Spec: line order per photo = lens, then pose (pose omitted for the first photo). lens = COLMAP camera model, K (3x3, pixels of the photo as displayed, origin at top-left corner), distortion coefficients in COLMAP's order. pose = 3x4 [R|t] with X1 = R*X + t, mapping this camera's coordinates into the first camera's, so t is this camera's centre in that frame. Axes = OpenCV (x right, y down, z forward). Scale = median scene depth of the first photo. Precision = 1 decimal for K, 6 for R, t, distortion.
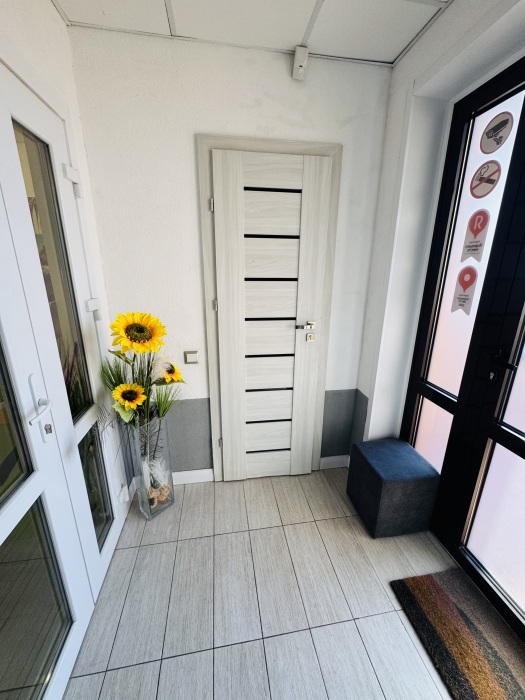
lens RADIAL K [[280.5, 0, 260.7], [0, 280.5, 350.2], [0, 0, 1]] dist [0.001050, -0.000037]
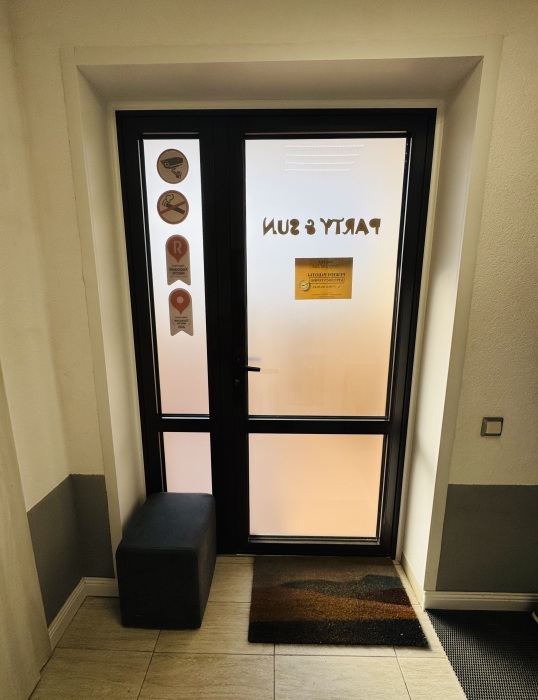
lens RADIAL K [[284.3, 0, 268.2], [0, 284.3, 343.0], [0, 0, 1]] dist [0.001664, 0.000012]
pose [[0.179269, -0.177451, 0.967664, -0.221261], [0.276725, 0.952981, 0.123493, -0.150326], [-0.944079, 0.245638, 0.219946, 0.515816]]
